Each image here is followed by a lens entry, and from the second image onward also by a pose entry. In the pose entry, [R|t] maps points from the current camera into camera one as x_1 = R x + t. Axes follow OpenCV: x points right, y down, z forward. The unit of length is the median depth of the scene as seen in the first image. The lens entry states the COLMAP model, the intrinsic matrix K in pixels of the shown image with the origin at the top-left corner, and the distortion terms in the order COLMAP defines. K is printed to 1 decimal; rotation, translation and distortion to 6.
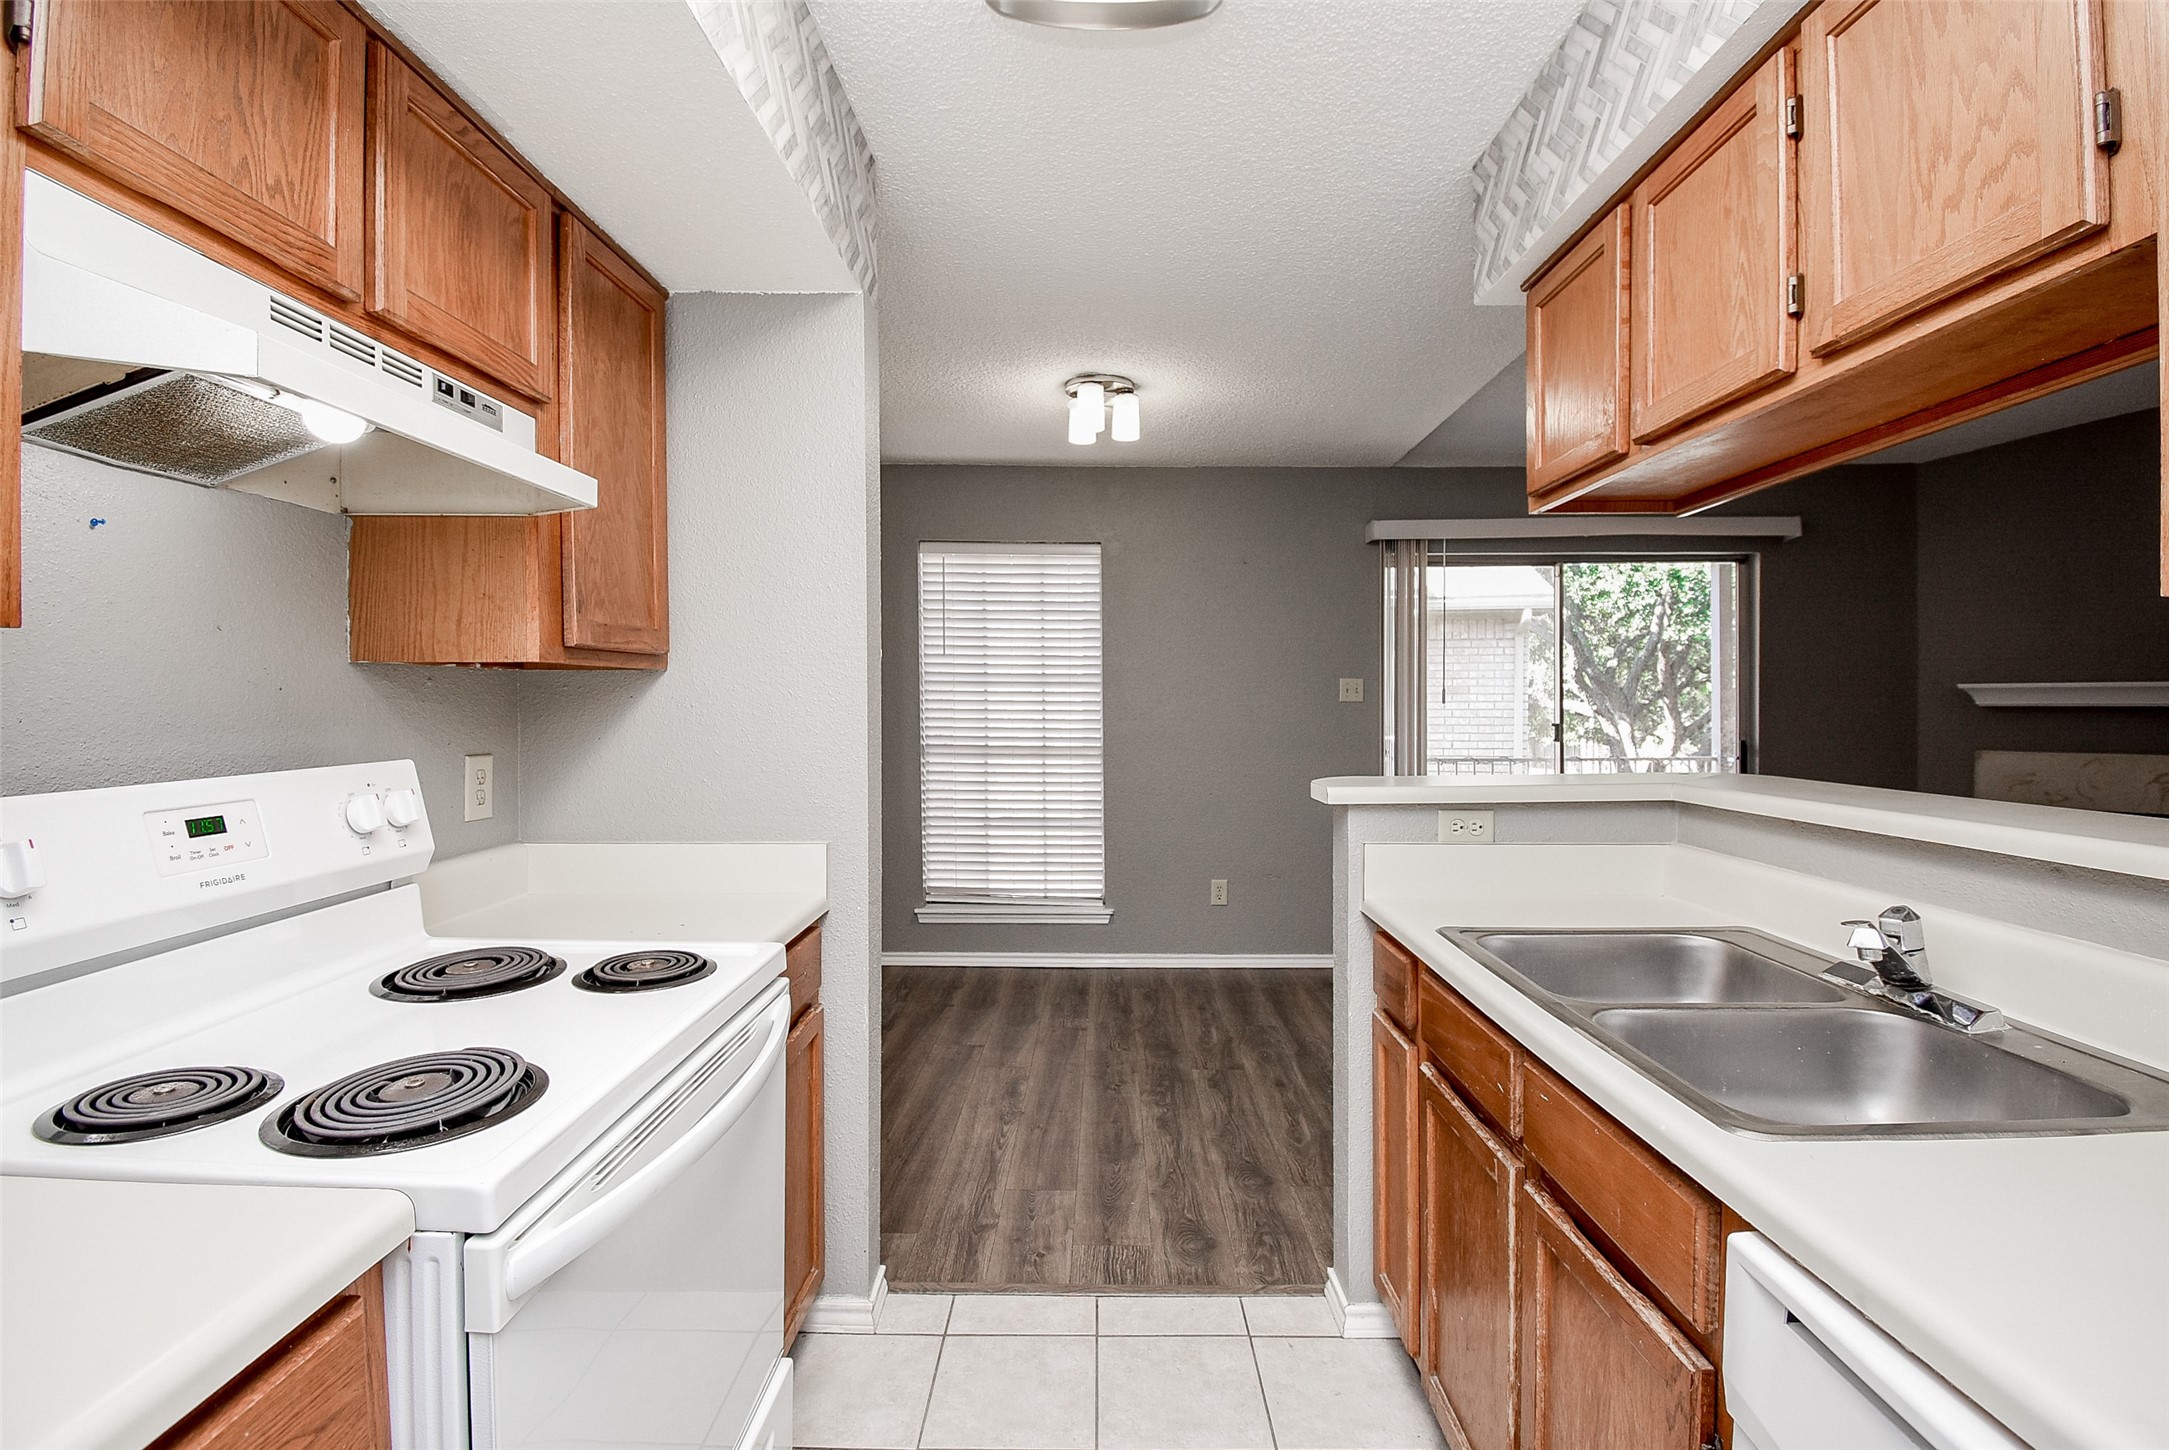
lens RADIAL K [[972.4, 0, 1091.0], [0, 972.4, 722.2], [0, 0, 1]] dist [0.023915, -0.028554]
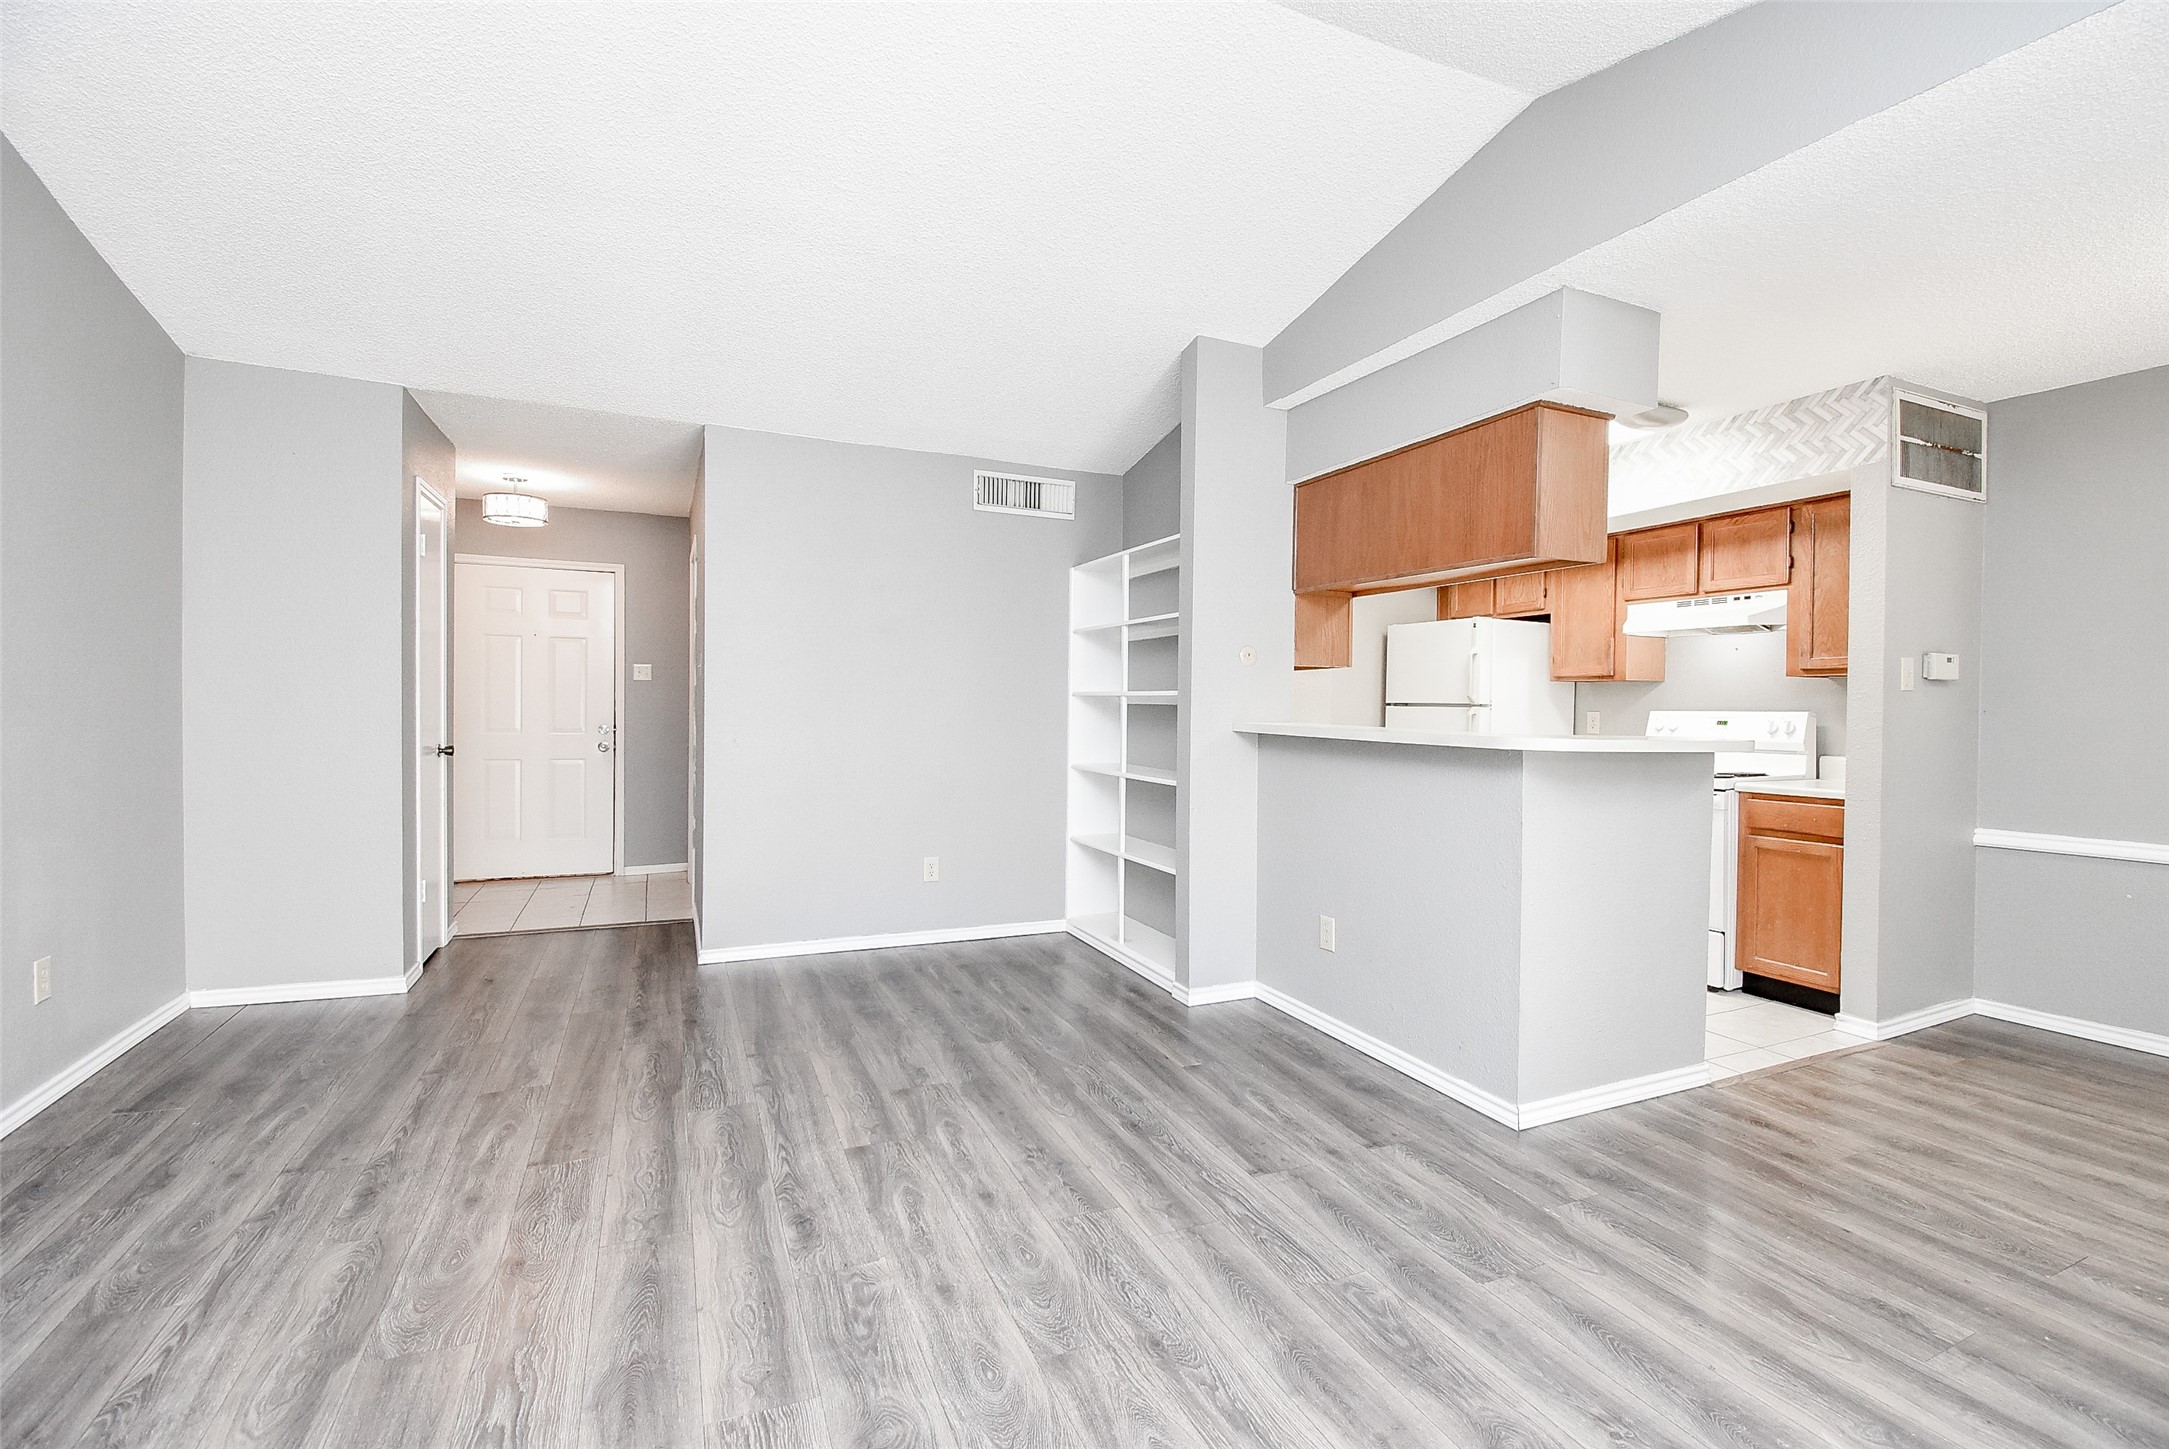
lens RADIAL K [[955.4, 0, 1105.9], [0, 955.4, 720.3], [0, 0, 1]] dist [-0.000652, -0.019790]
pose [[-0.901310, 0.001251, -0.433174, 1.291077], [-0.015464, 0.999265, 0.035062, -0.001271], [0.432899, 0.038301, -0.900628, 1.432500]]
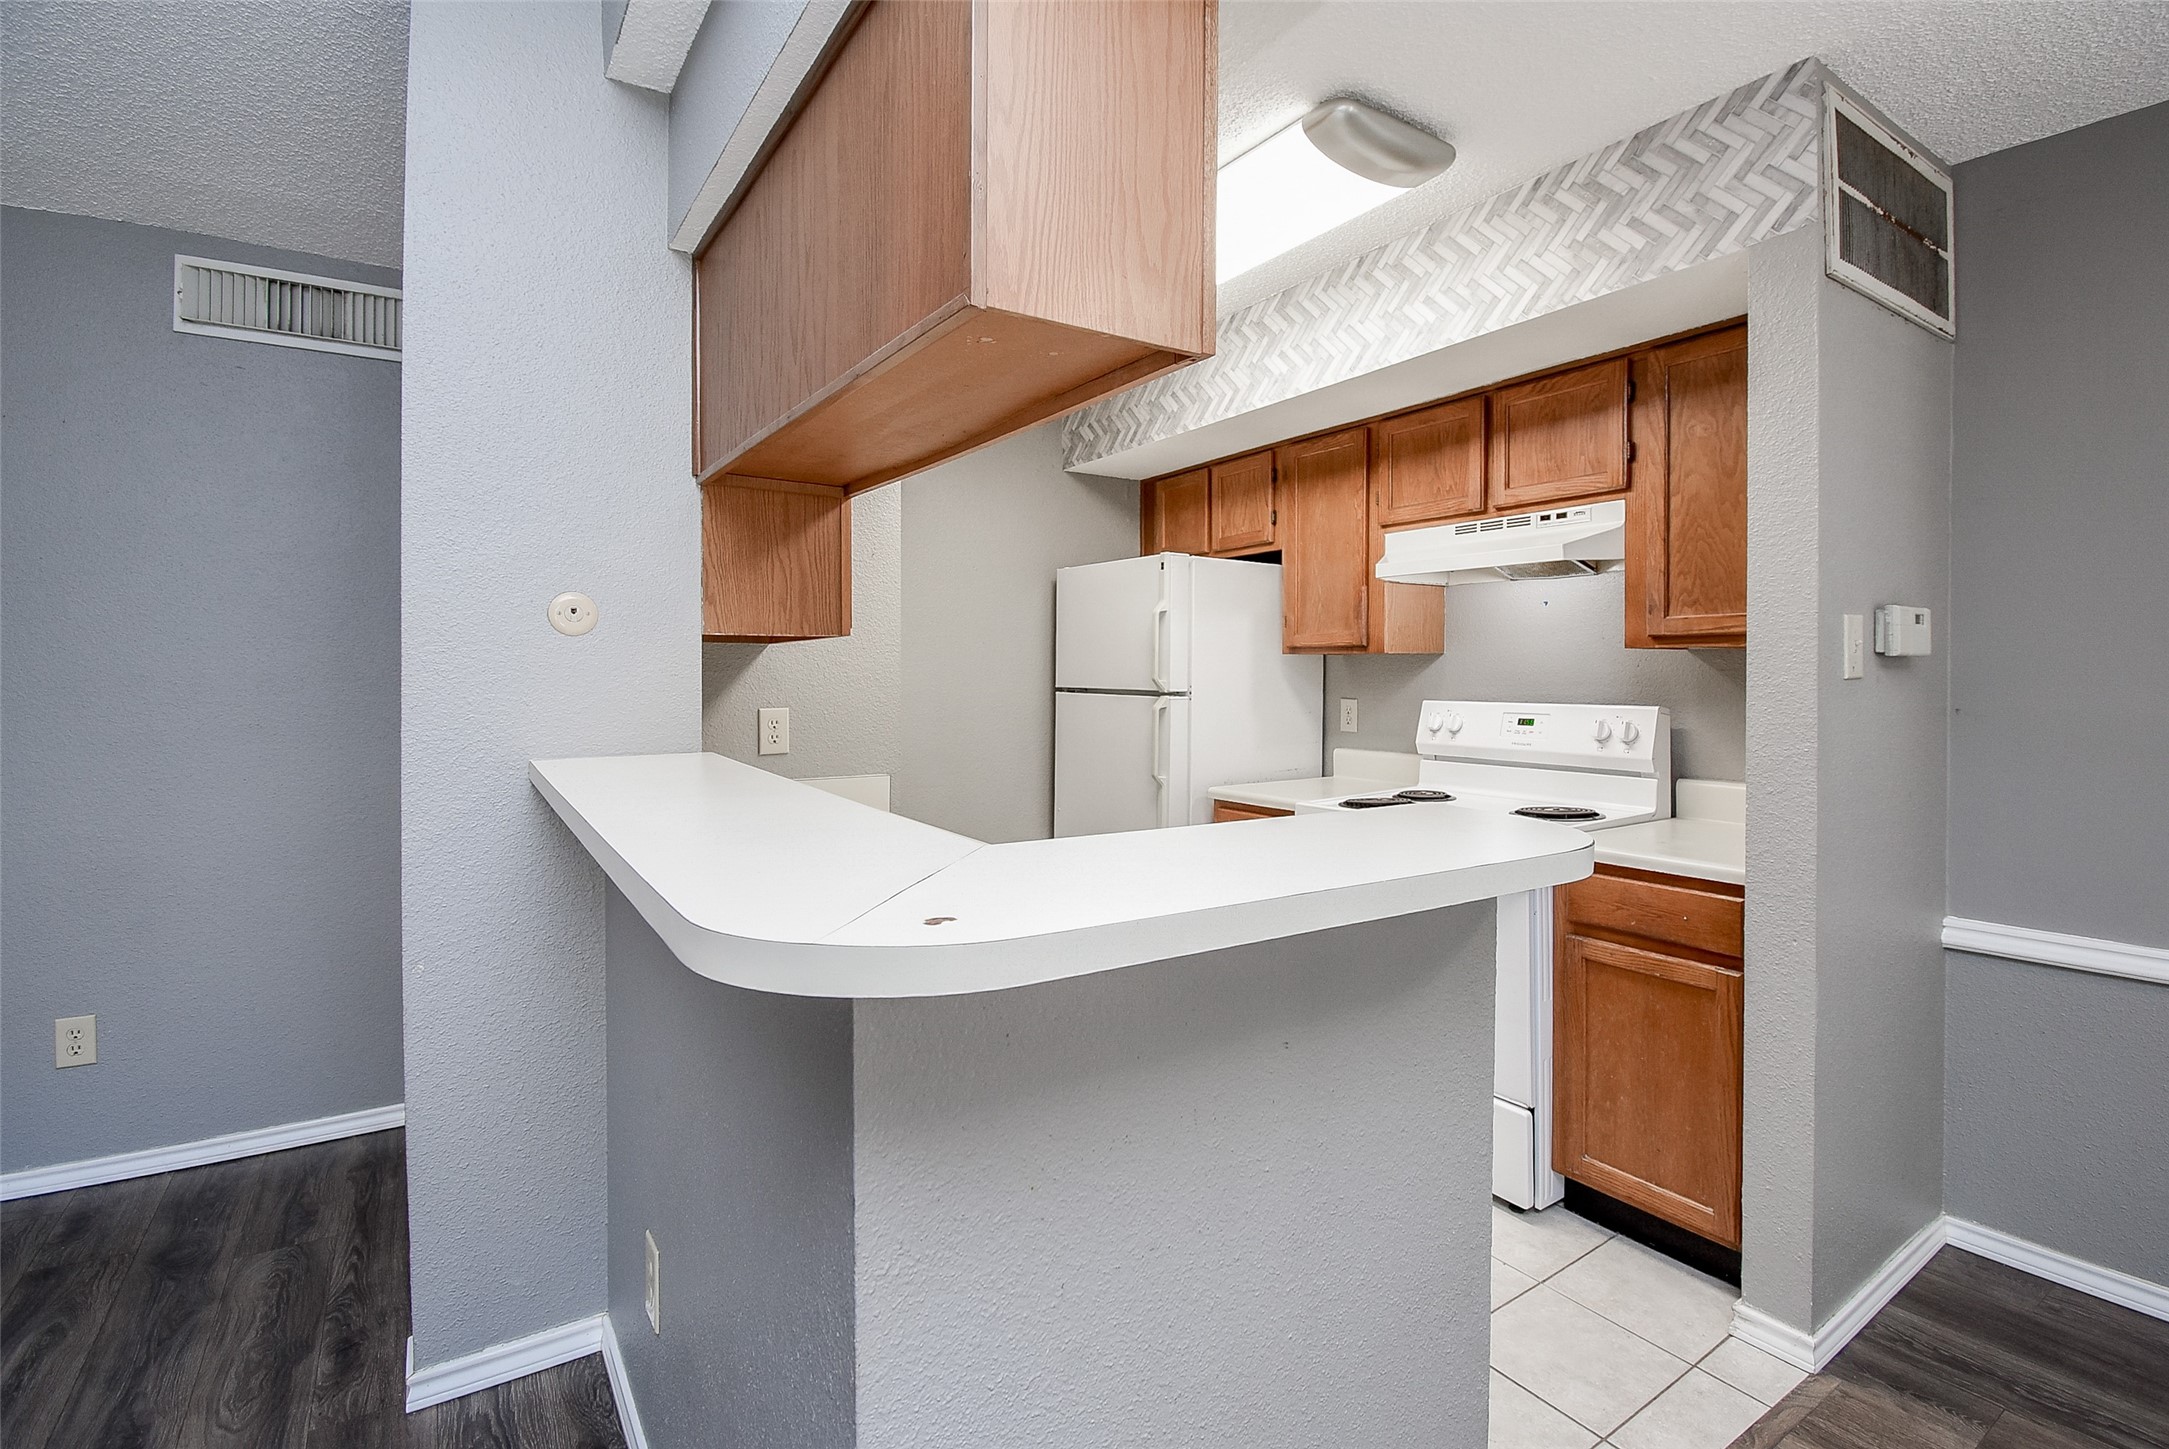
lens RADIAL K [[982.7, 0, 1118.9], [0, 982.7, 676.2], [0, 0, 1]] dist [0.001843, -0.013321]
pose [[-0.813270, 0.007616, -0.581837, 0.586544], [-0.008970, 0.999631, 0.025623, -0.027522], [0.581818, 0.026058, -0.812902, 1.013292]]
